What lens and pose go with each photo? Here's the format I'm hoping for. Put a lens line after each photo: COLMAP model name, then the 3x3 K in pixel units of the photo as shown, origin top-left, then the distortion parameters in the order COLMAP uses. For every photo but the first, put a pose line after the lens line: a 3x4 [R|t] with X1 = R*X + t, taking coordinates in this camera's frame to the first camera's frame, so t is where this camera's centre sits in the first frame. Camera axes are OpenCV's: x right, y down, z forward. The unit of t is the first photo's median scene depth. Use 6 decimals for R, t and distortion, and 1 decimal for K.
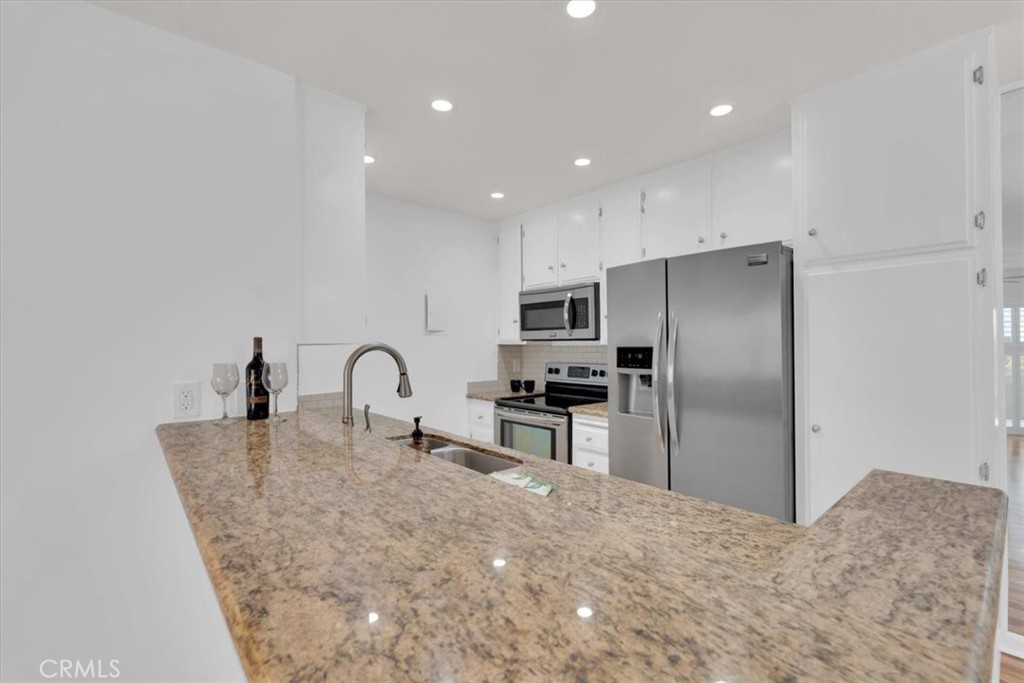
lens RADIAL K [[460.3, 0, 513.8], [0, 460.3, 346.1], [0, 0, 1]] dist [-0.002498, -0.000623]
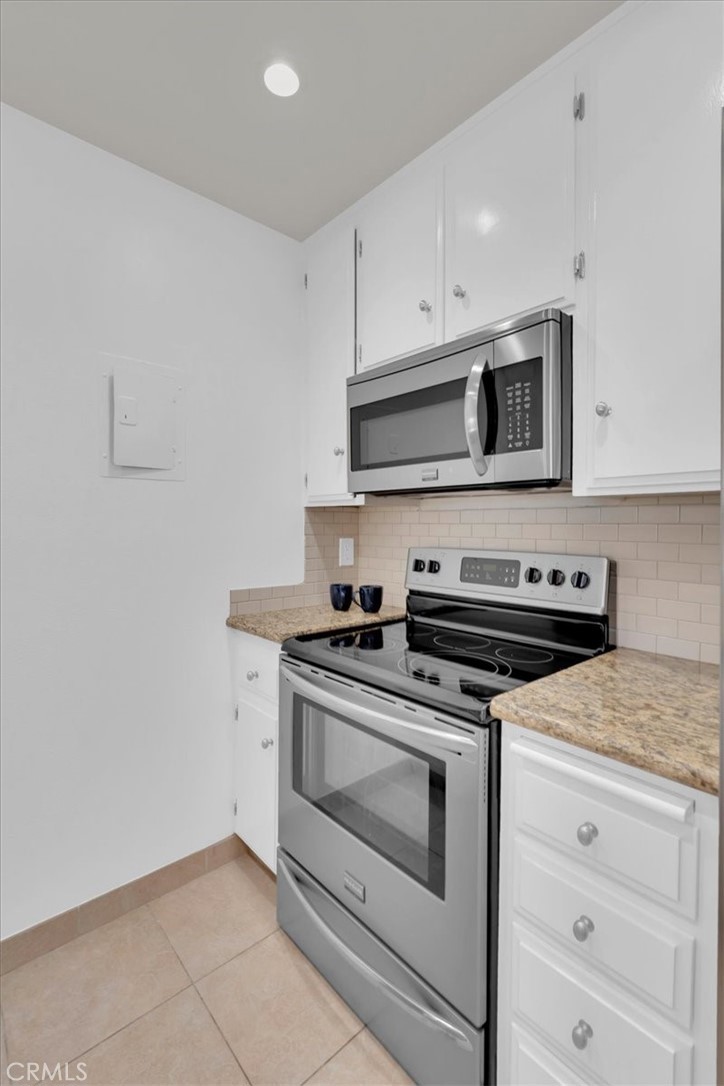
lens RADIAL K [[488.2, 0, 359.8], [0, 488.2, 528.8], [0, 0, 1]] dist [-0.002498, -0.000623]
pose [[0.999855, 0.009741, -0.013989, 0.030305], [-0.009666, 0.999939, 0.005396, 0.016990], [0.014041, -0.005260, 0.999888, 0.554902]]
